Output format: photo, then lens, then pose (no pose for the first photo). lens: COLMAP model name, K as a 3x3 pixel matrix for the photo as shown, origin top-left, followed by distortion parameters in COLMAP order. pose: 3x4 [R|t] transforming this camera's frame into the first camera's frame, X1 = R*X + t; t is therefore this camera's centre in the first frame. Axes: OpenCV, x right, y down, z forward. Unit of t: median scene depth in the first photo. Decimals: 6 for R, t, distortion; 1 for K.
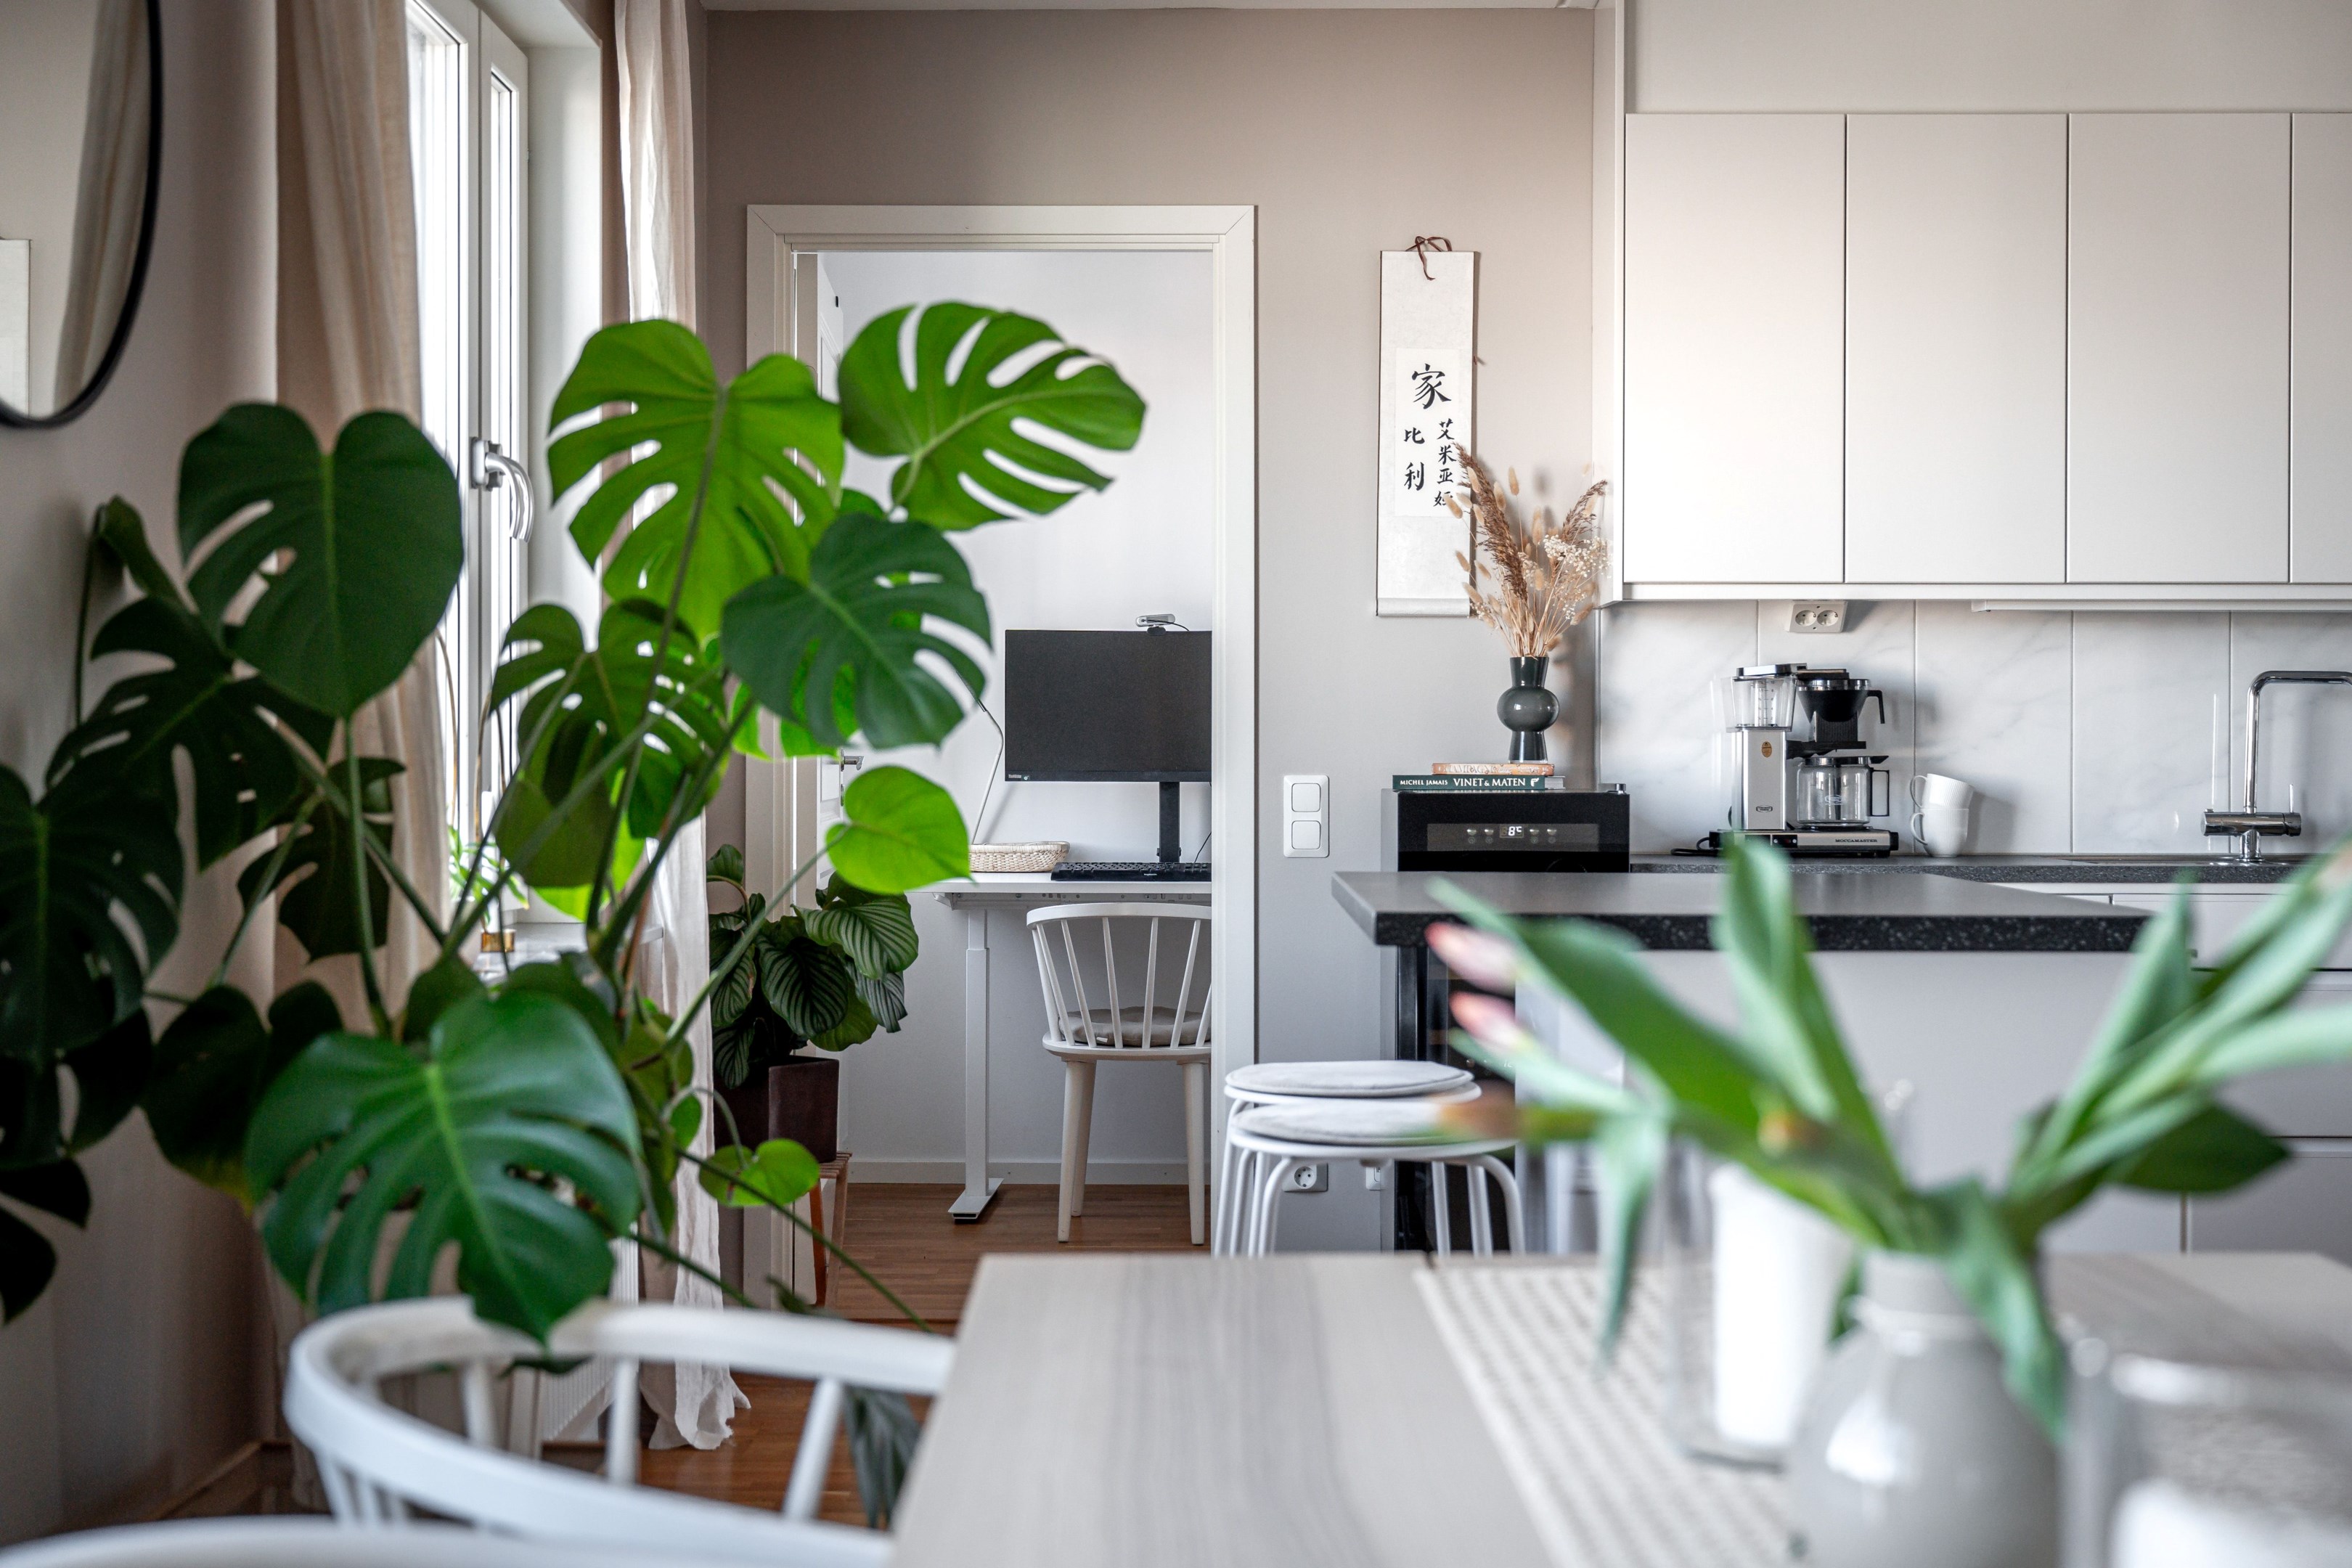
lens RADIAL K [[3183.1, 0, 1176.1], [0, 3183.1, 784.1], [0, 0, 1]] dist [0.014944, 0.000000]
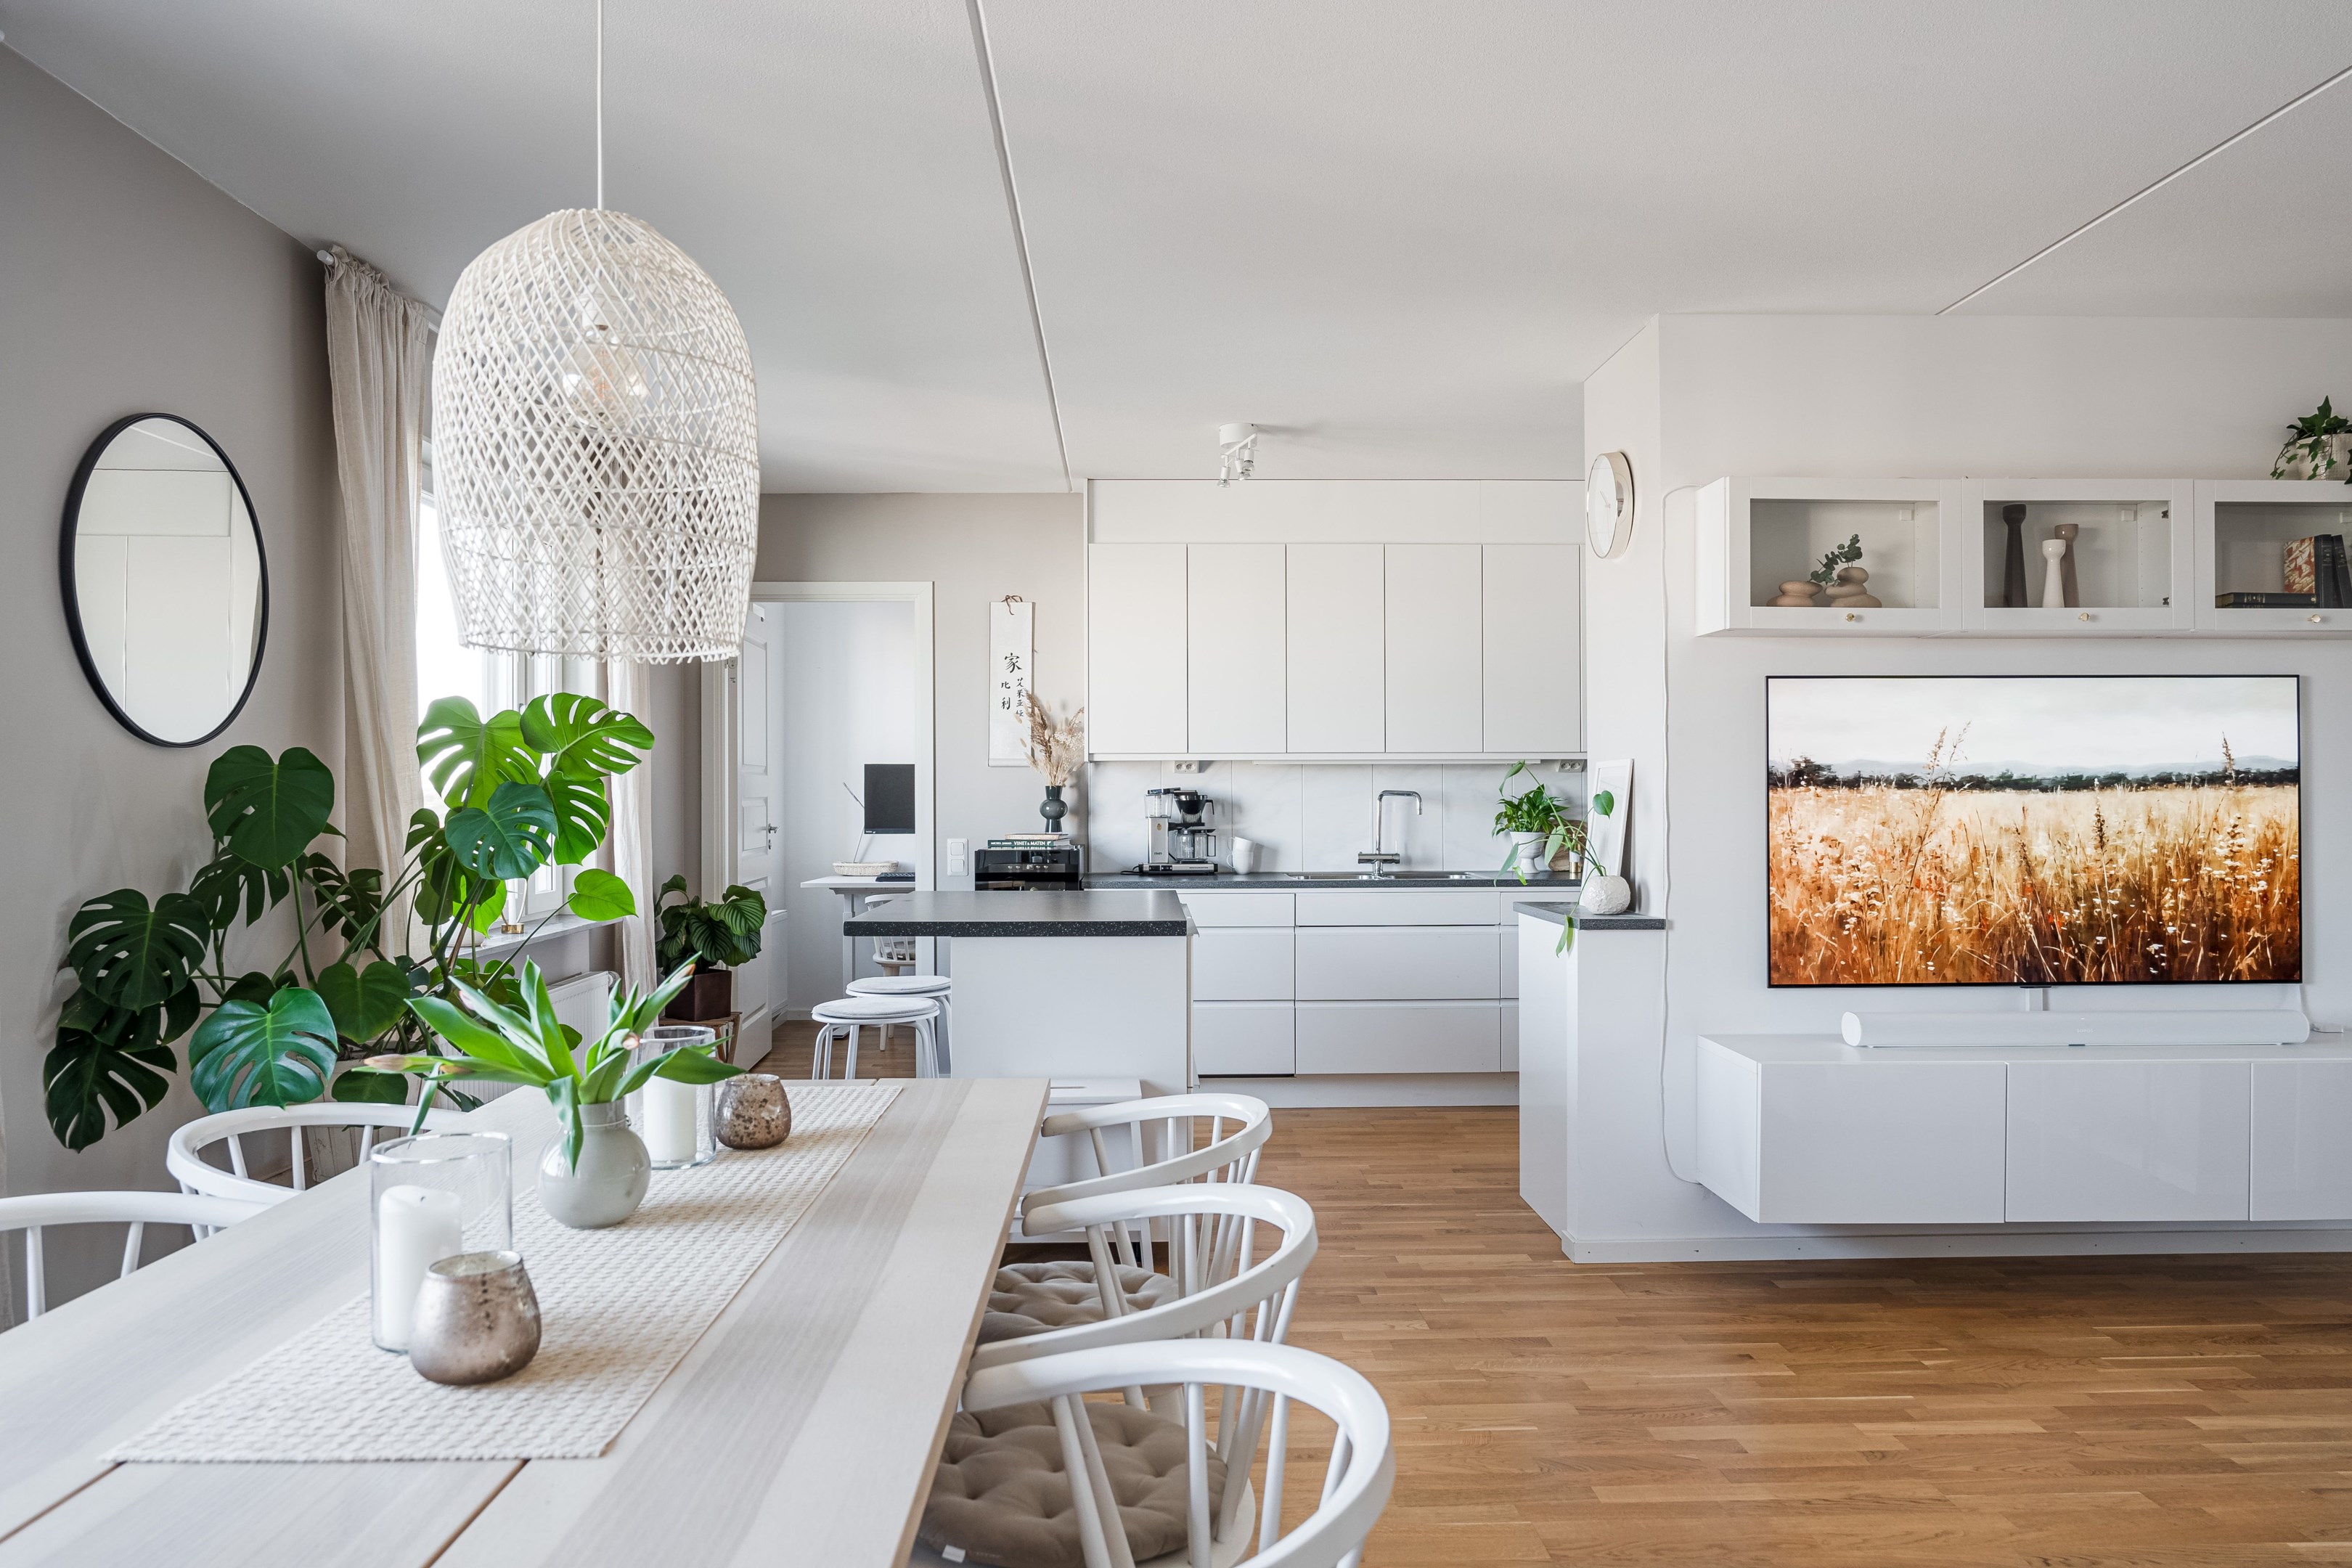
lens RADIAL K [[1589.9, 0, 1176.7], [0, 1589.9, 798.1], [0, 0, 1]] dist [0.000059, 0.000268]
pose [[0.999541, -0.004926, 0.029896, 0.163396], [0.004990, 0.999985, -0.002075, -0.028410], [-0.029885, 0.002223, 0.999551, -0.111881]]
